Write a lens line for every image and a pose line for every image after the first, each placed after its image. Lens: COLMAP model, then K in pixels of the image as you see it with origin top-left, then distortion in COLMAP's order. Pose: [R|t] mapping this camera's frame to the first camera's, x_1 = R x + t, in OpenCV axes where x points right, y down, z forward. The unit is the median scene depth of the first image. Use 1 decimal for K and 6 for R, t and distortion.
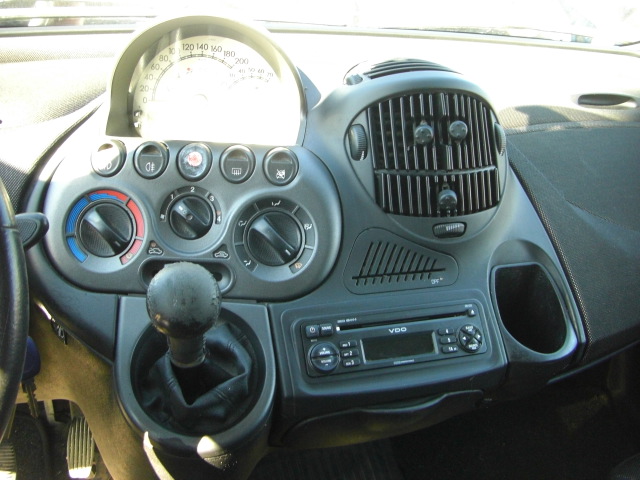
lens RADIAL K [[720.0, 0, 315.9], [0, 720.0, 236.4], [0, 0, 1]] dist [-0.129086, 0.000000]
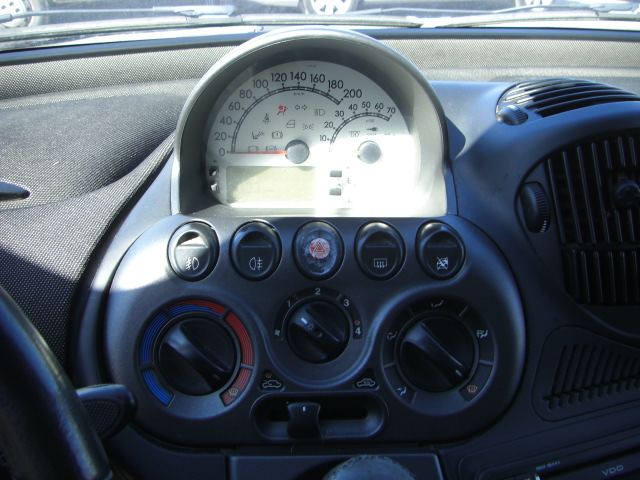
lens RADIAL K [[720.0, 0, 324.9], [0, 720.0, 233.6], [0, 0, 1]] dist [-0.129086, 0.000000]
pose [[0.998620, -0.051401, 0.010784, -0.169370], [0.051198, 0.998521, 0.018314, -0.133680], [-0.011709, -0.017736, 0.999774, 0.299046]]
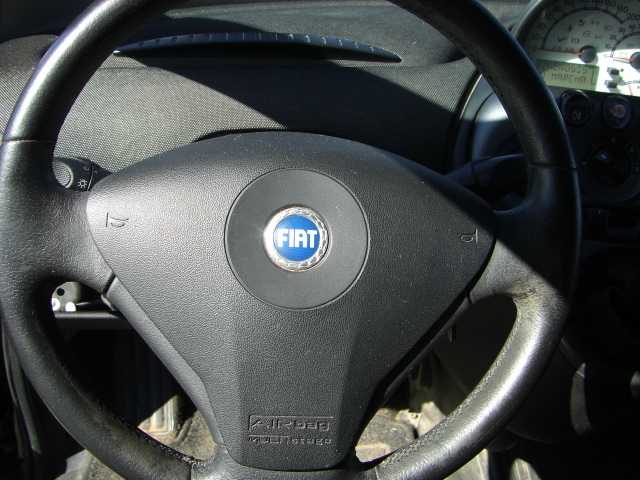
lens RADIAL K [[720.0, 0, 313.6], [0, 720.0, 246.8], [0, 0, 1]] dist [-0.129086, 0.000000]
pose [[0.984125, 0.080027, -0.158410, -0.428549], [-0.065115, 0.993133, 0.097191, 0.019587], [0.165101, -0.085333, 0.982578, -0.095845]]
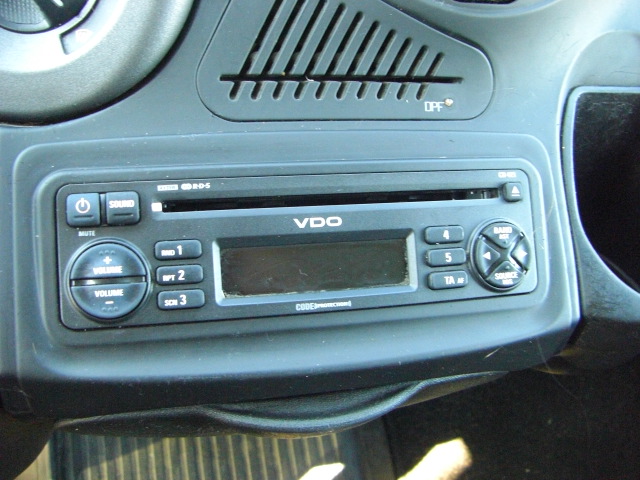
lens RADIAL K [[720.0, 0, 318.2], [0, 720.0, 236.5], [0, 0, 1]] dist [-0.129086, 0.000000]
pose [[0.995658, 0.091885, -0.014904, 0.118431], [-0.085621, 0.966821, 0.240680, 0.043679], [0.036524, -0.238359, 0.970490, 0.608415]]
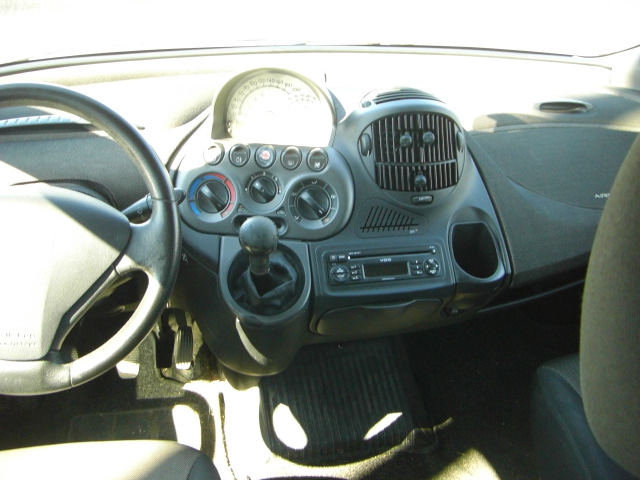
lens RADIAL K [[720.0, 0, 325.7], [0, 720.0, 237.7], [0, 0, 1]] dist [-0.129086, 0.000000]
pose [[0.996367, 0.019030, -0.083014, 0.111059], [-0.014719, 0.998526, 0.052237, -0.005708], [0.083886, -0.050826, 0.995178, -0.654414]]
